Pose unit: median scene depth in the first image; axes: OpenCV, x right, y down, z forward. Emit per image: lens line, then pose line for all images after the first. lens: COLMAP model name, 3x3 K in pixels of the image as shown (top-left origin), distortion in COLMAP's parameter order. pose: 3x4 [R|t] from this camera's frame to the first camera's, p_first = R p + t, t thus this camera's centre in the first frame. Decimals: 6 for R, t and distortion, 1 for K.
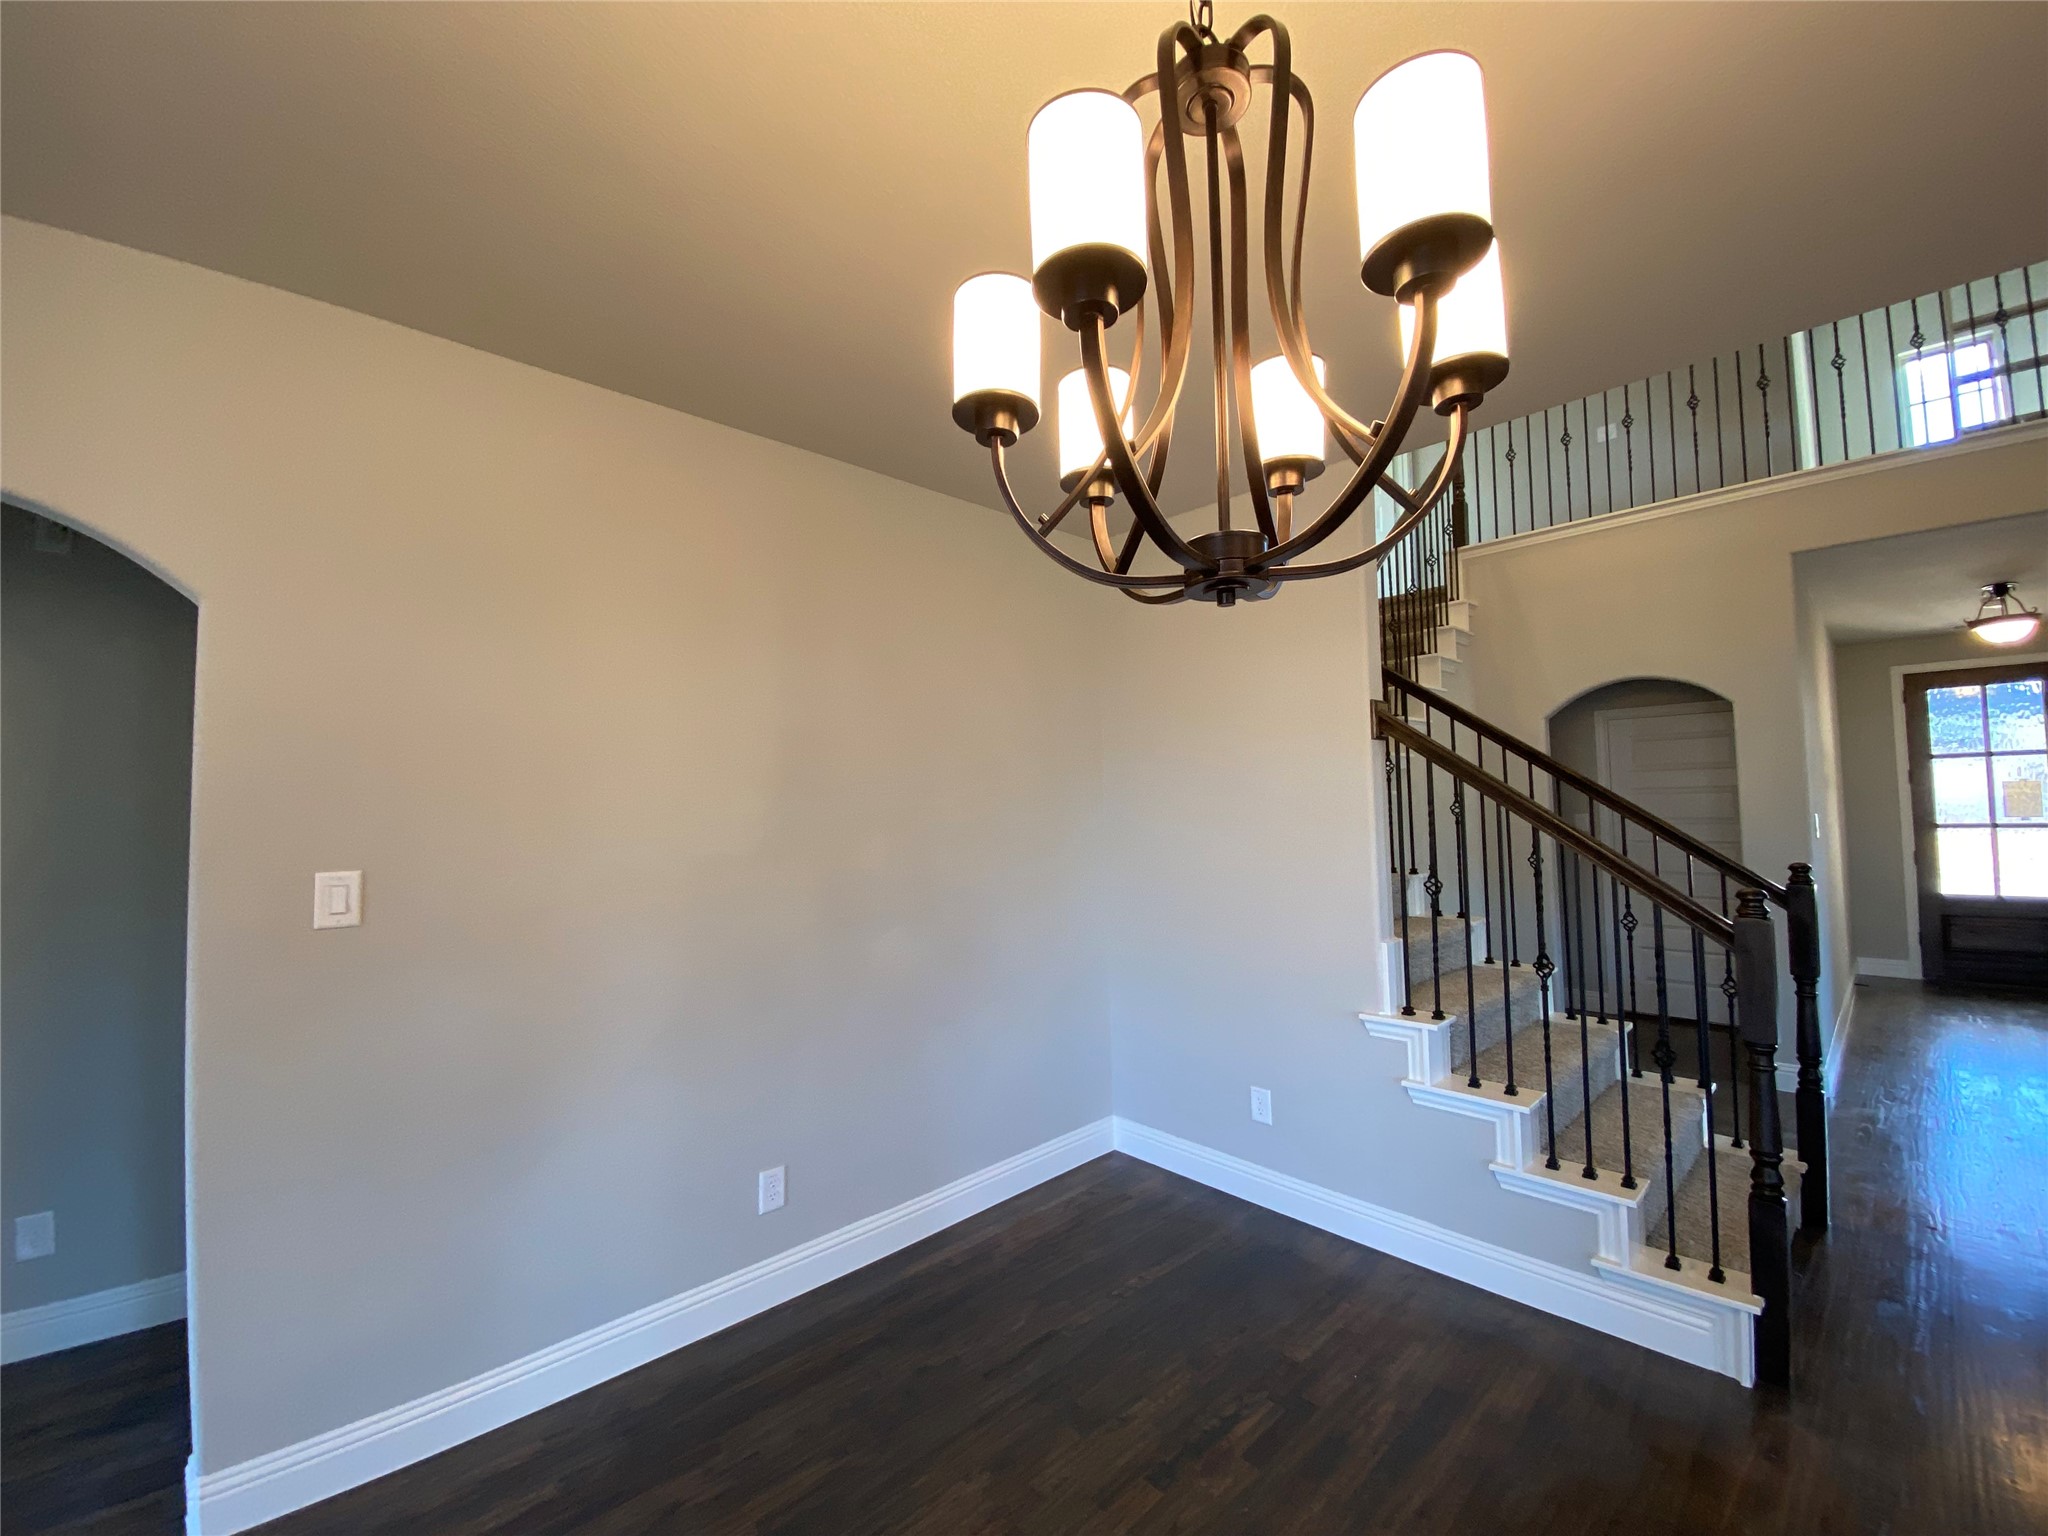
lens RADIAL K [[815.4, 0, 1024.0], [0, 815.4, 768.0], [0, 0, 1]] dist [0.001610, -0.015777]
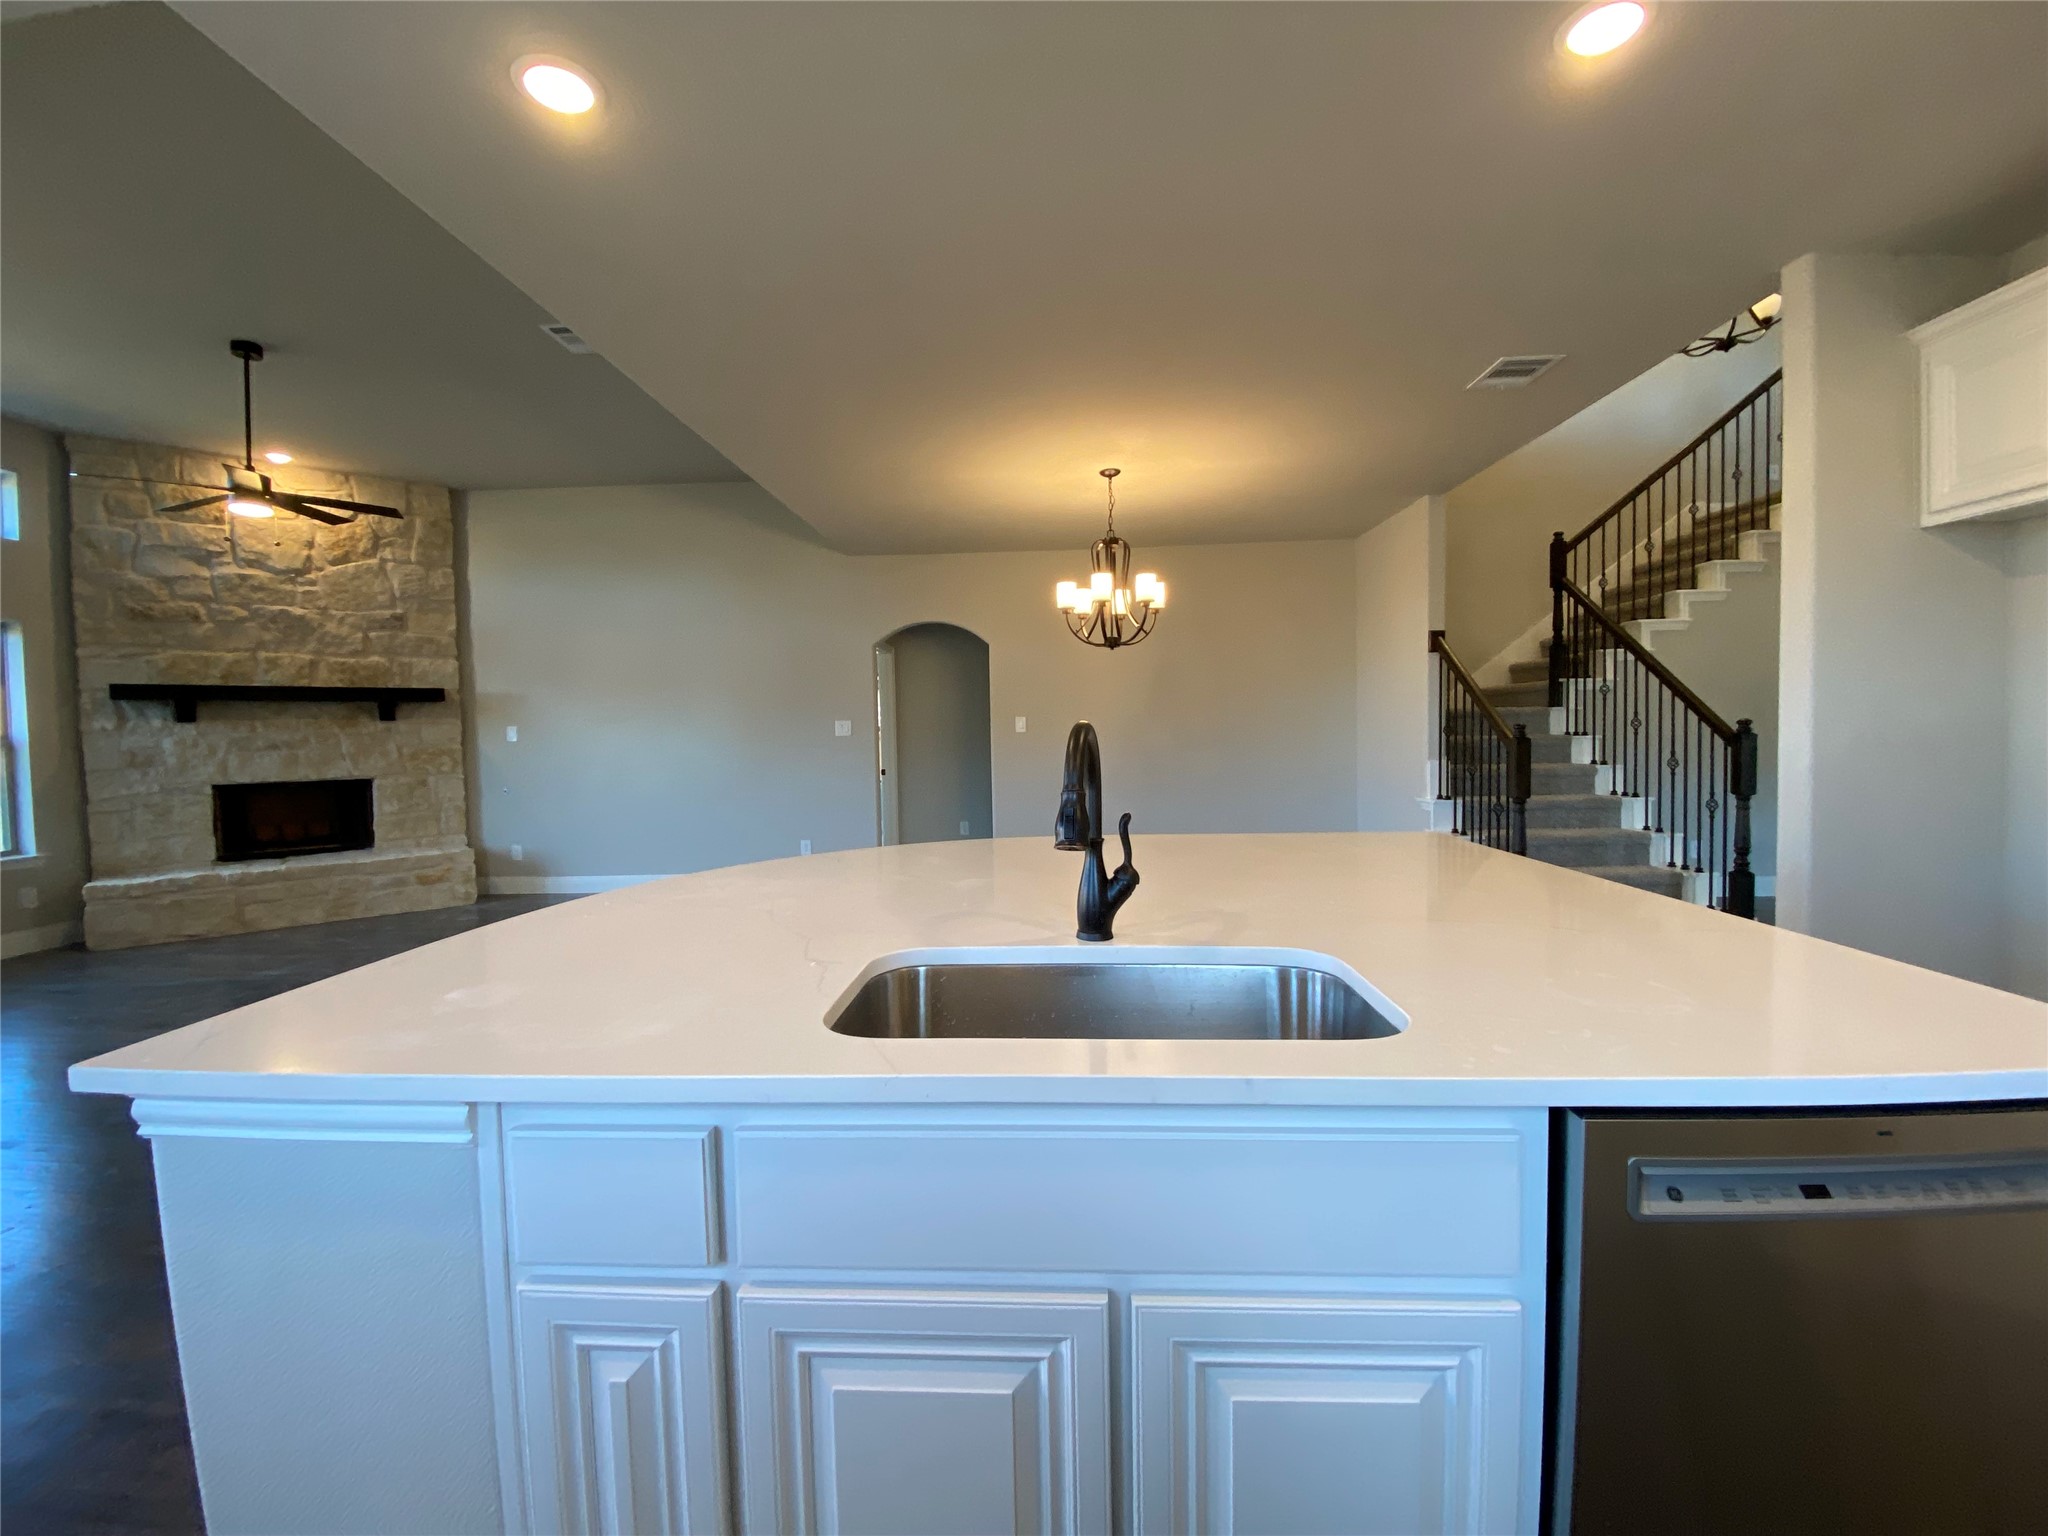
lens RADIAL K [[868.2, 0, 1024.0], [0, 868.2, 768.0], [0, 0, 1]] dist [0.001171, 0.000133]
pose [[0.733823, 0.045137, -0.677839, 0.550638], [0.034279, 0.994059, 0.103304, -0.001485], [0.678475, -0.099042, 0.727916, -0.547916]]
